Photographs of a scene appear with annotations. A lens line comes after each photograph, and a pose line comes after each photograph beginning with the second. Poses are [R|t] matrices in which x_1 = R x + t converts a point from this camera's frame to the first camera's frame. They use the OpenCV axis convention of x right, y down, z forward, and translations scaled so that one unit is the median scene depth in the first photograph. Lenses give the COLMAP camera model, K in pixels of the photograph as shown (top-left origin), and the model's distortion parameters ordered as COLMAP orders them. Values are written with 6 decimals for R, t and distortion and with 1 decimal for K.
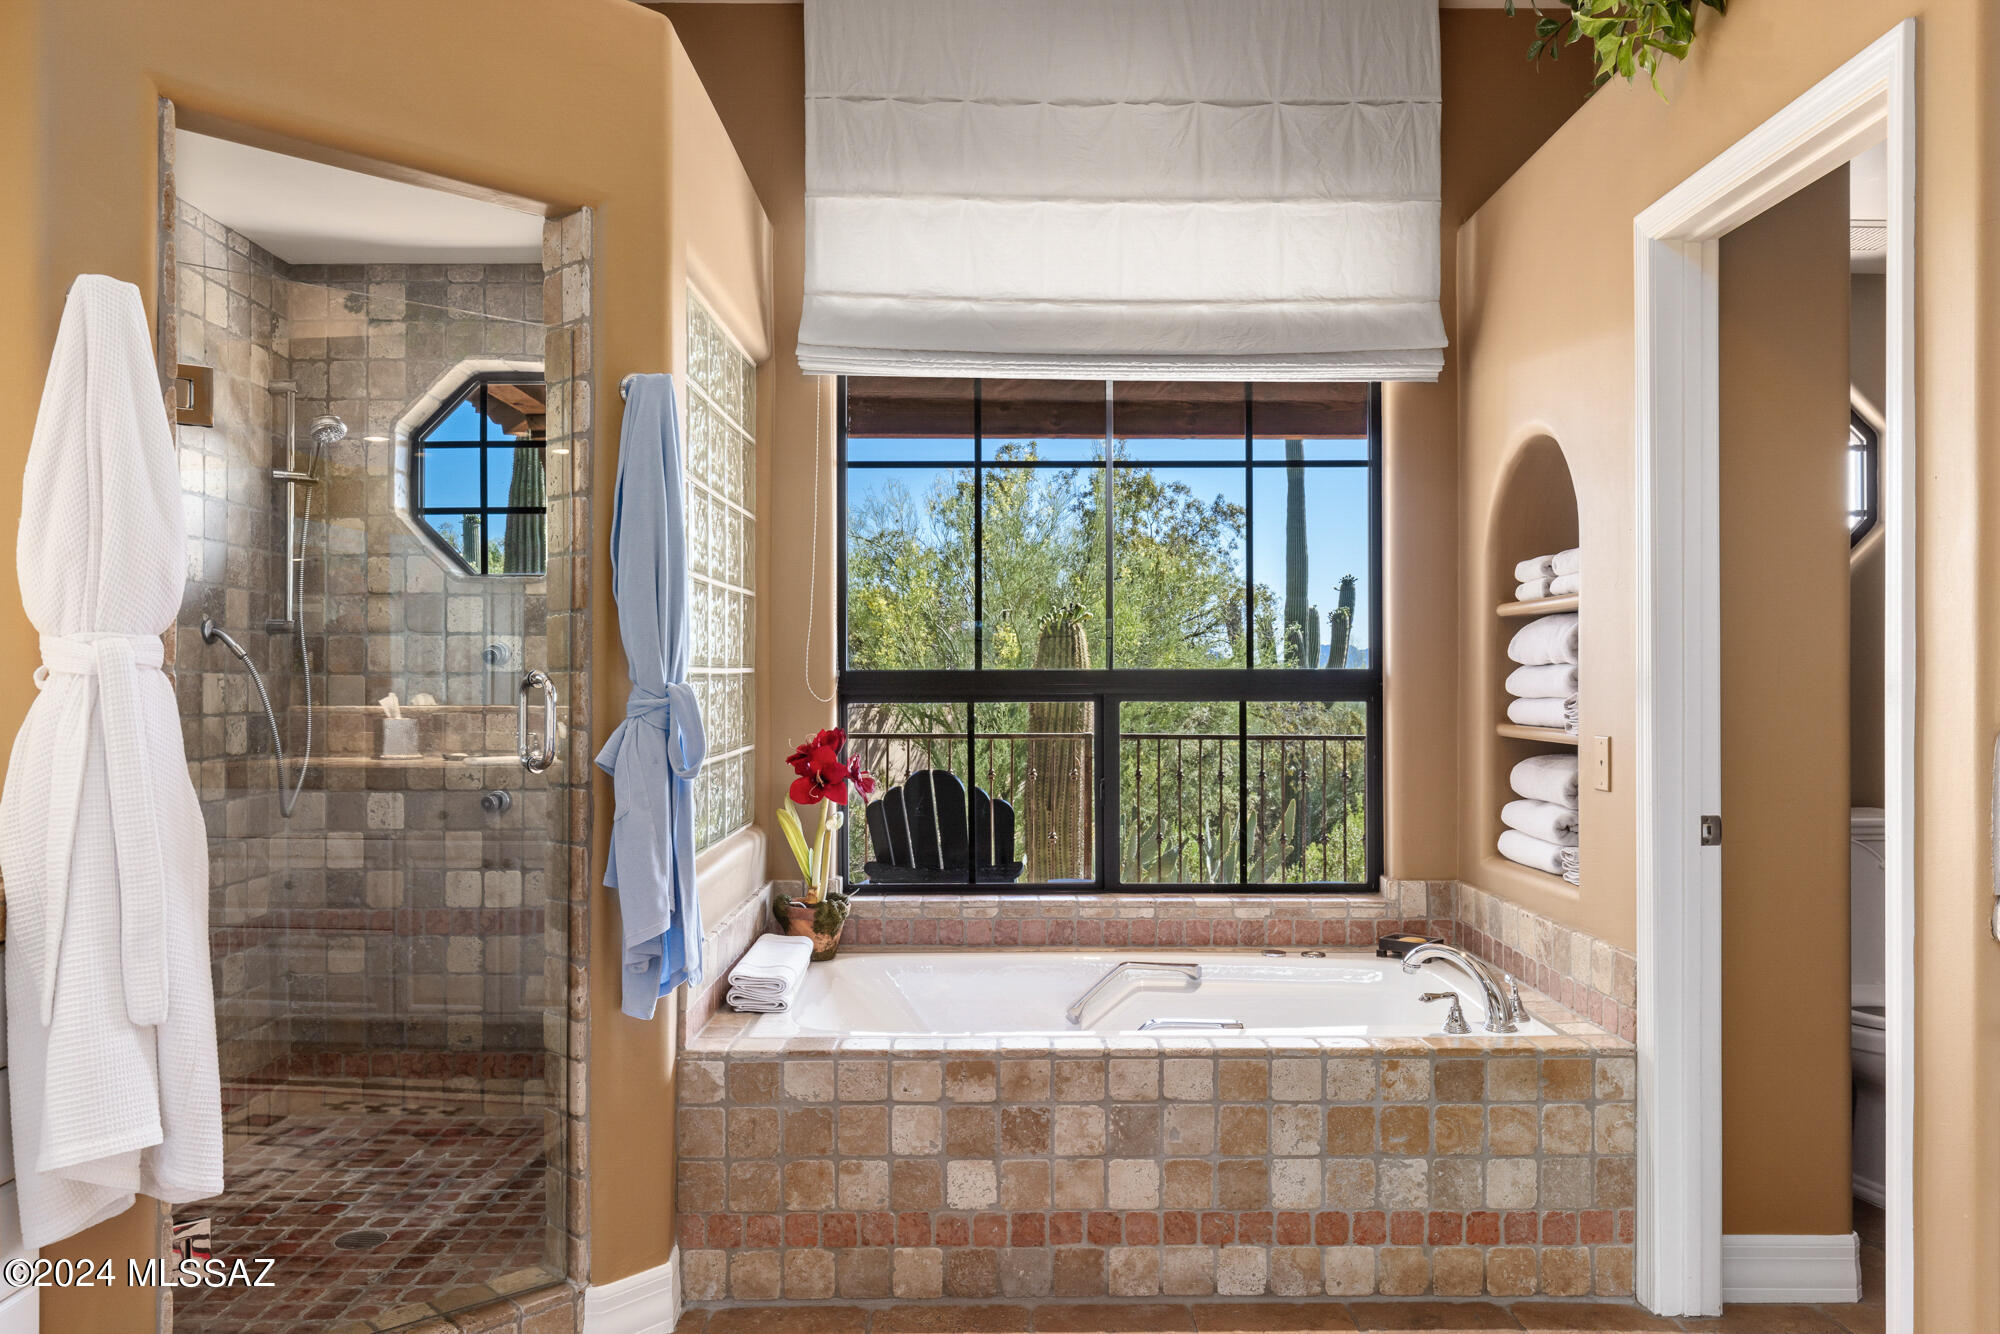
lens RADIAL K [[1439.7, 0, 1006.0], [0, 1439.7, 670.7], [0, 0, 1]] dist [0.000470, 0.003663]
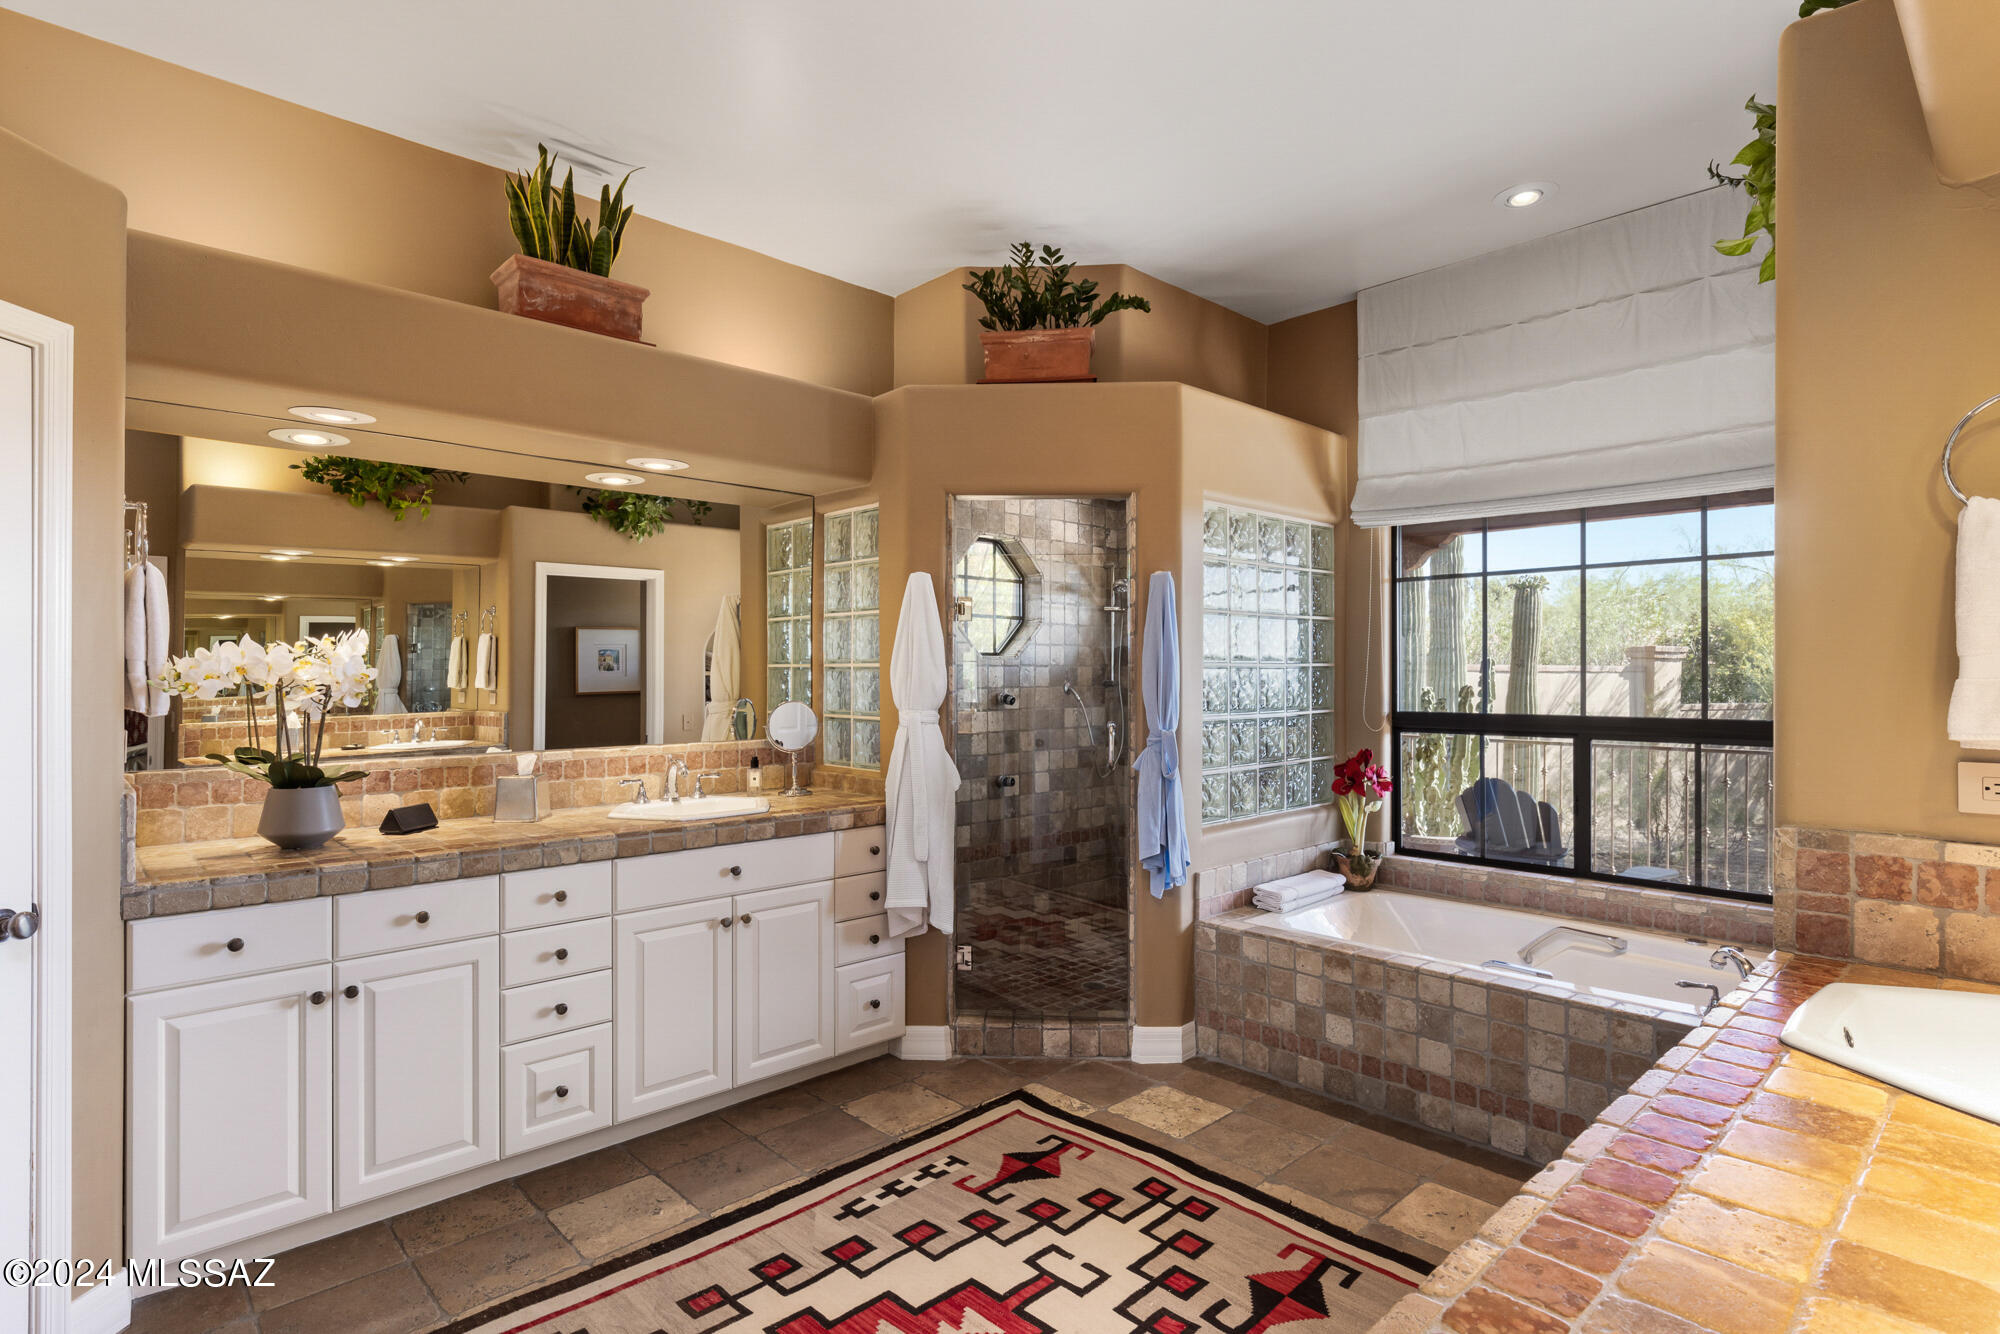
lens RADIAL K [[1011.8, 0, 1003.5], [0, 1011.8, 668.3], [0, 0, 1]] dist [-0.000317, -0.000104]
pose [[0.677749, -0.003616, -0.735284, 0.583033], [0.005304, 0.999986, -0.000029, -0.069923], [0.735274, -0.003881, 0.677759, -0.093002]]
